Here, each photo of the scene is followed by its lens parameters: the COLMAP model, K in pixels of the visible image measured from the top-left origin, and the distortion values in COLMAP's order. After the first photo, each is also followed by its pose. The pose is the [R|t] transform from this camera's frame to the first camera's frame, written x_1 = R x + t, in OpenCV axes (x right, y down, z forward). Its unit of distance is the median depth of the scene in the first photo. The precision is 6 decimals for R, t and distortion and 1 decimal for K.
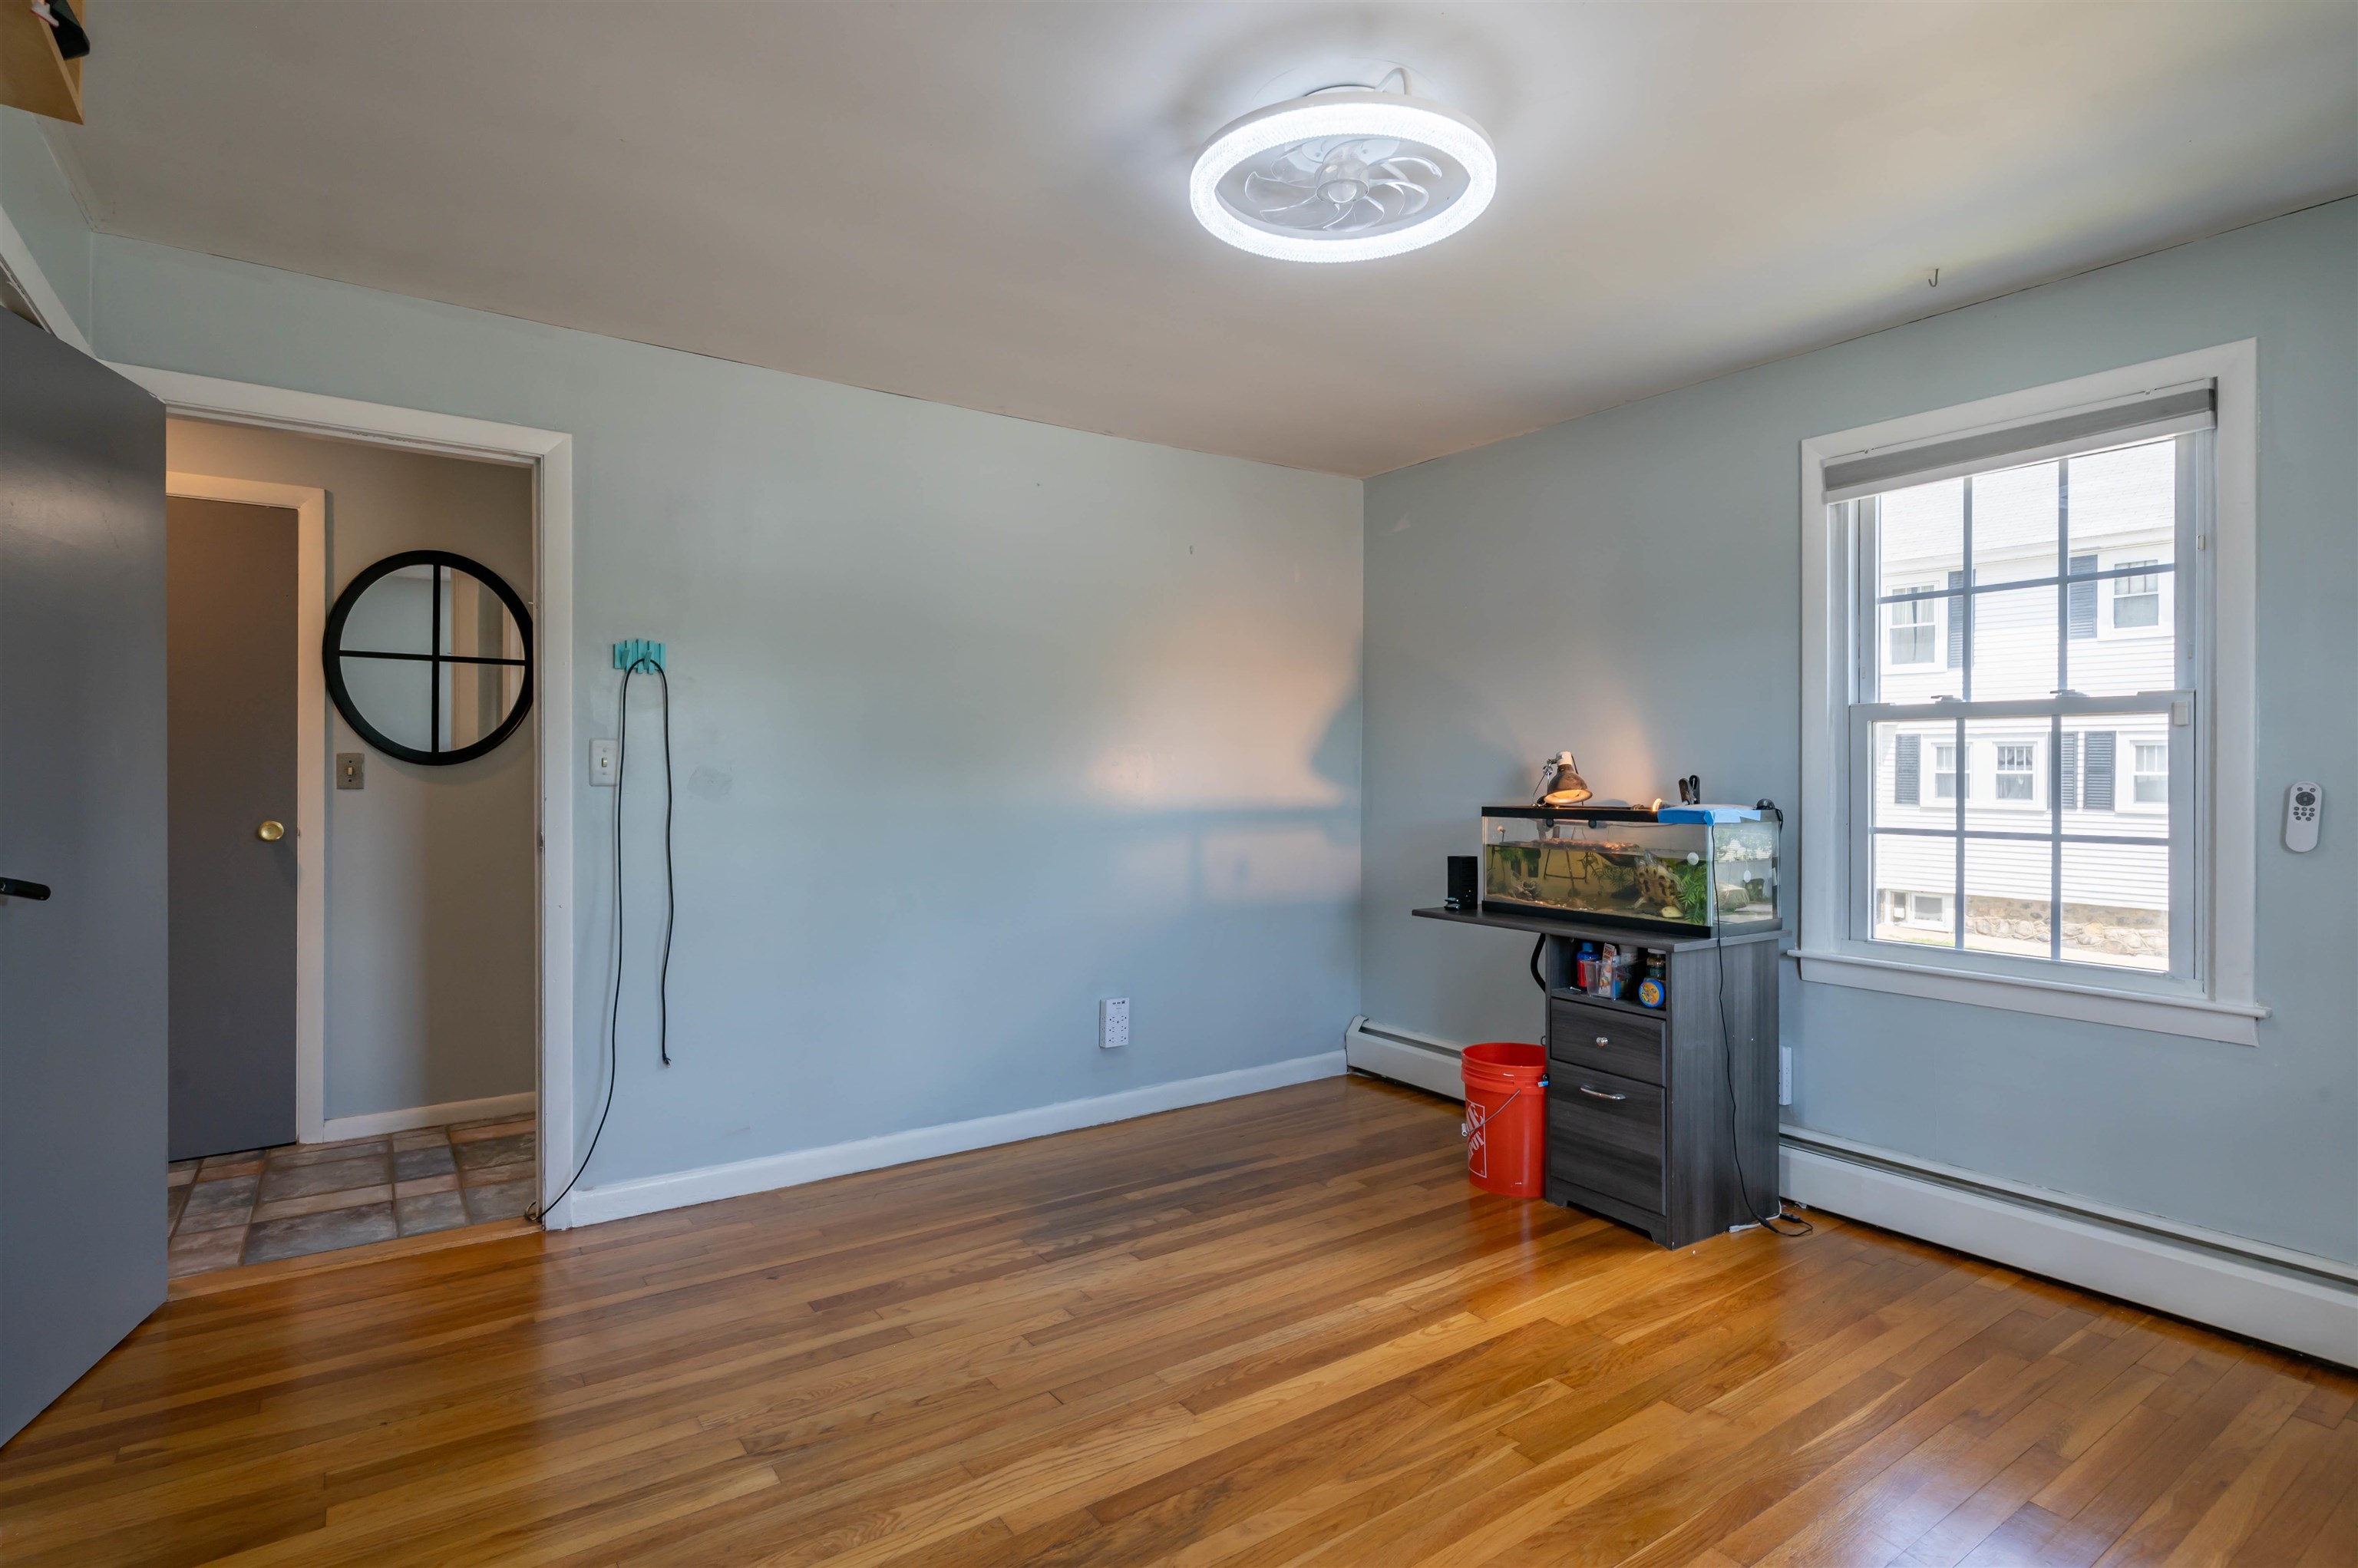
lens RADIAL K [[1161.8, 0, 1183.5], [0, 1161.8, 783.5], [0, 0, 1]] dist [-0.006095, 0.001439]
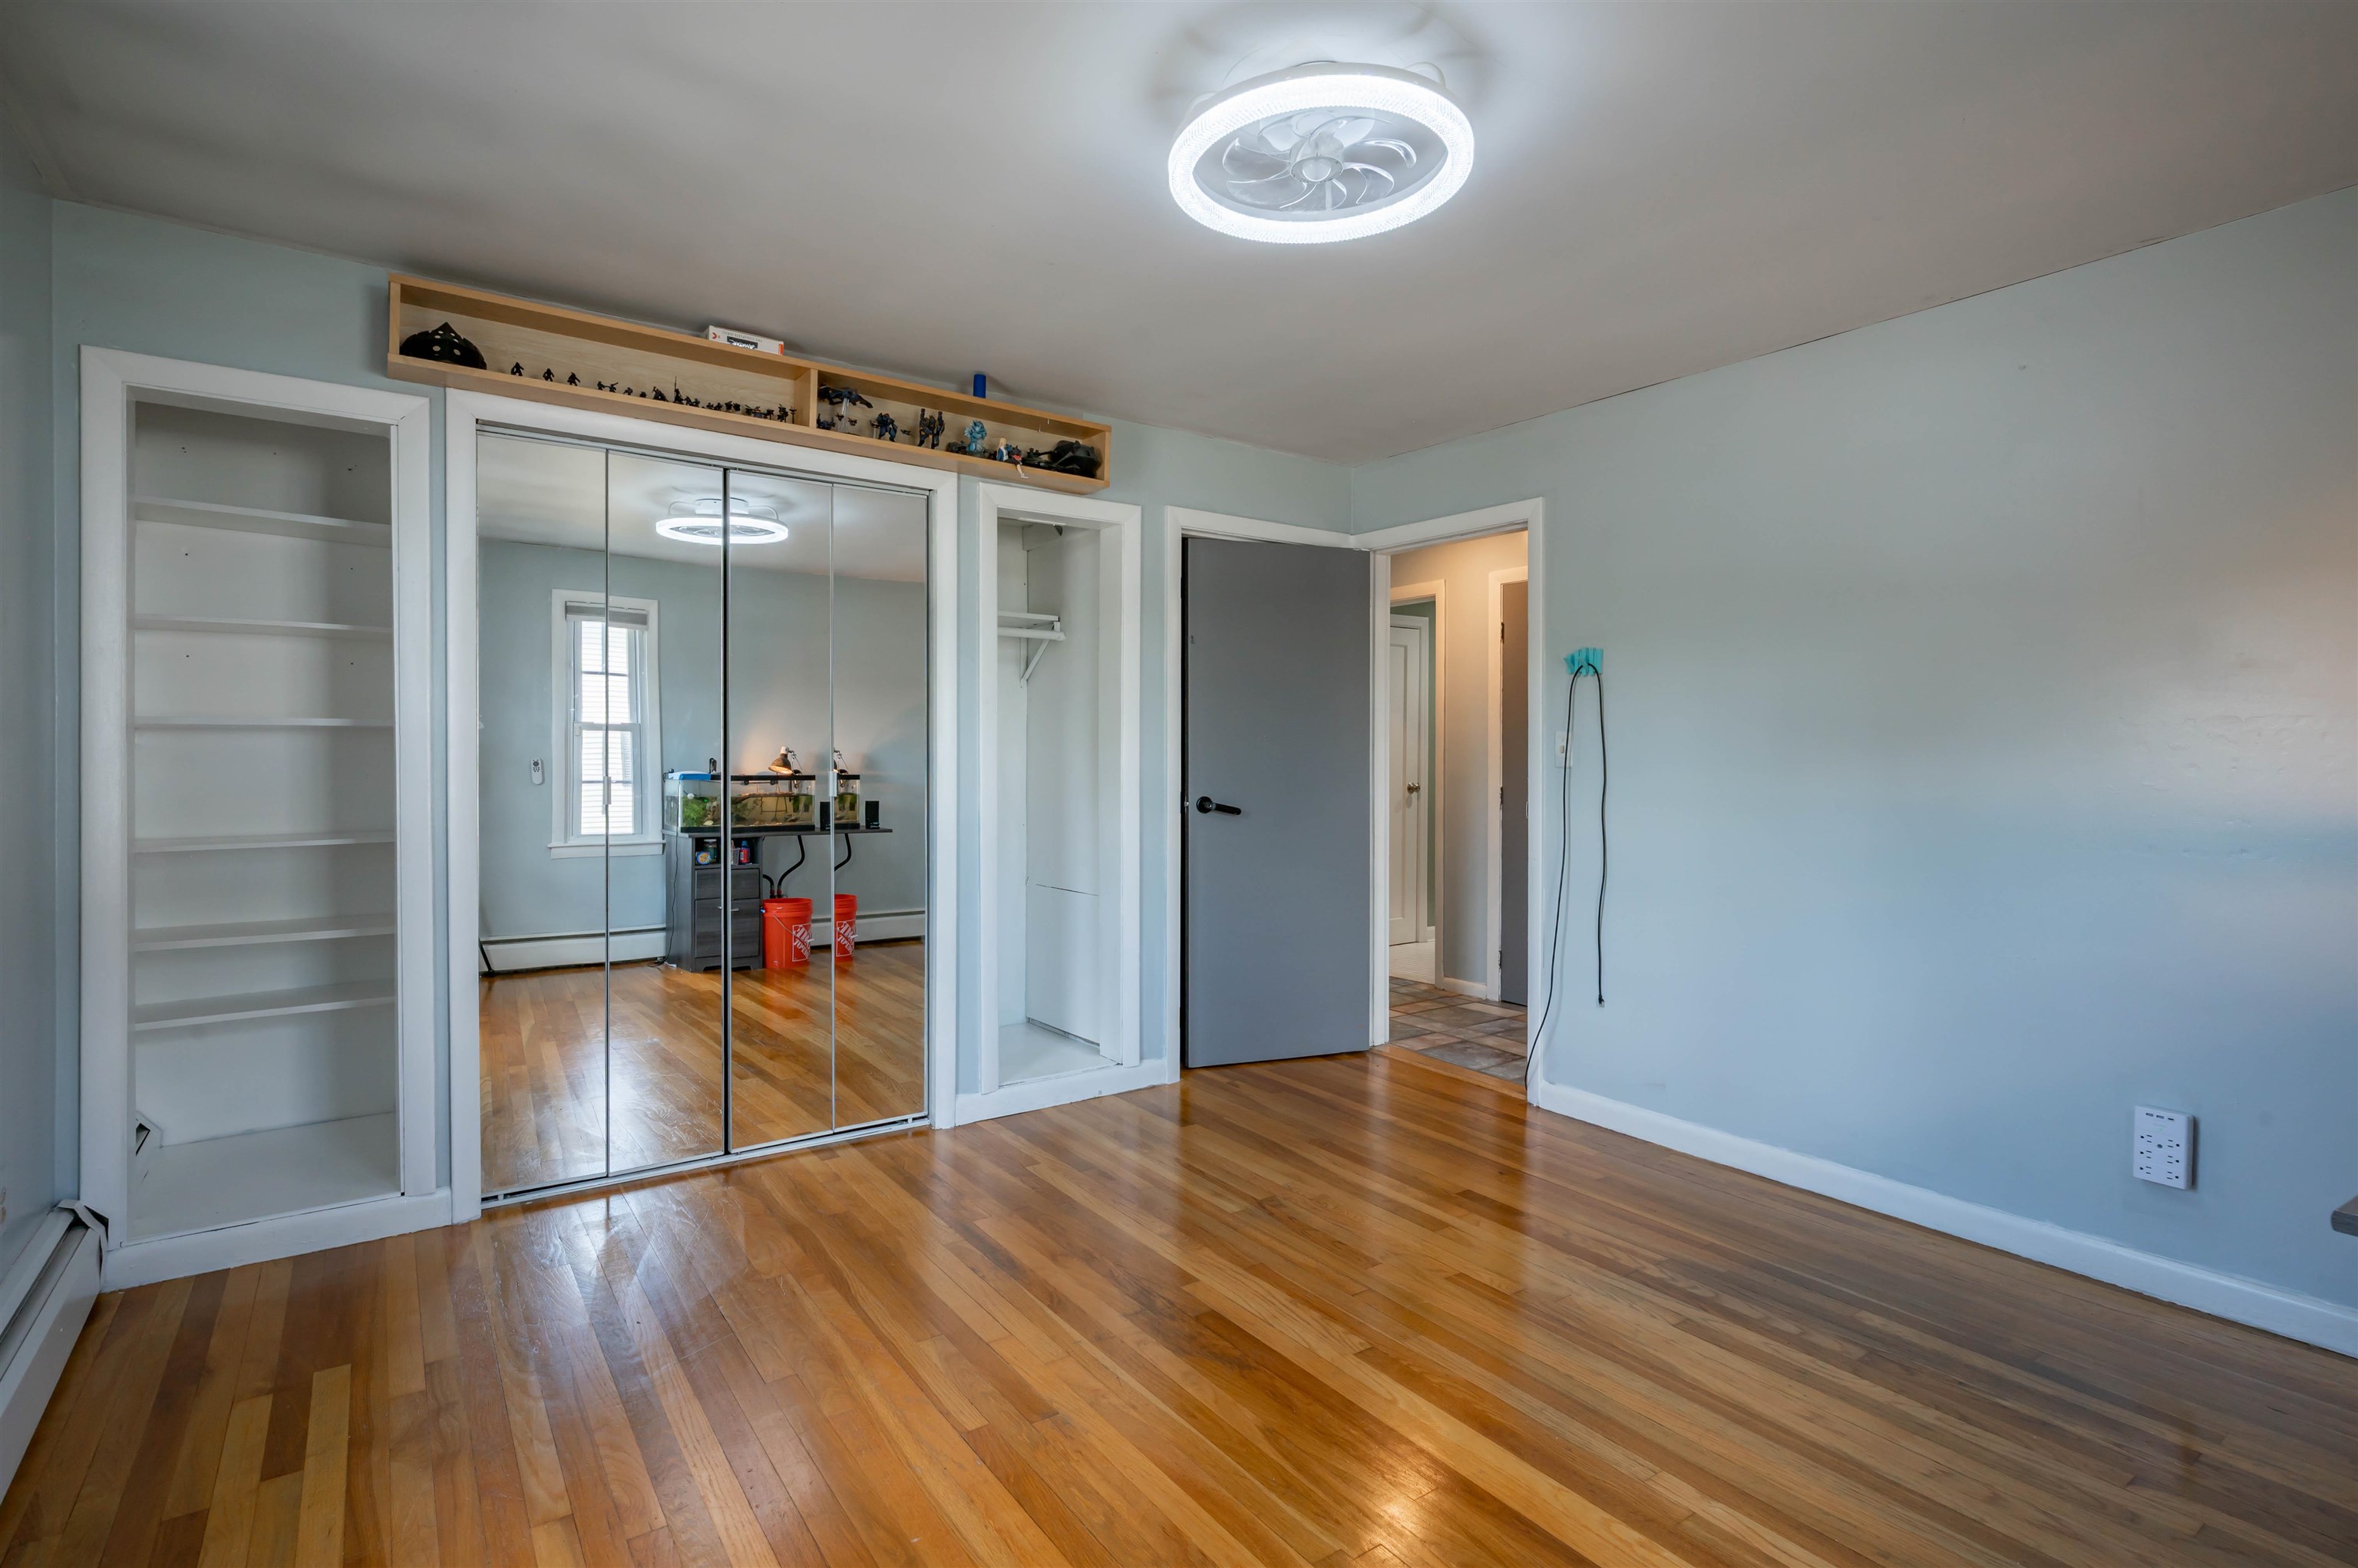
lens RADIAL K [[1161.8, 0, 1190.3], [0, 1161.8, 775.5], [0, 0, 1]] dist [-0.006095, 0.001439]
pose [[0.002345, 0.017525, -0.999844, 0.776479], [-0.015297, 0.999730, 0.017487, -0.005968], [0.999880, 0.015253, 0.002612, 0.604766]]
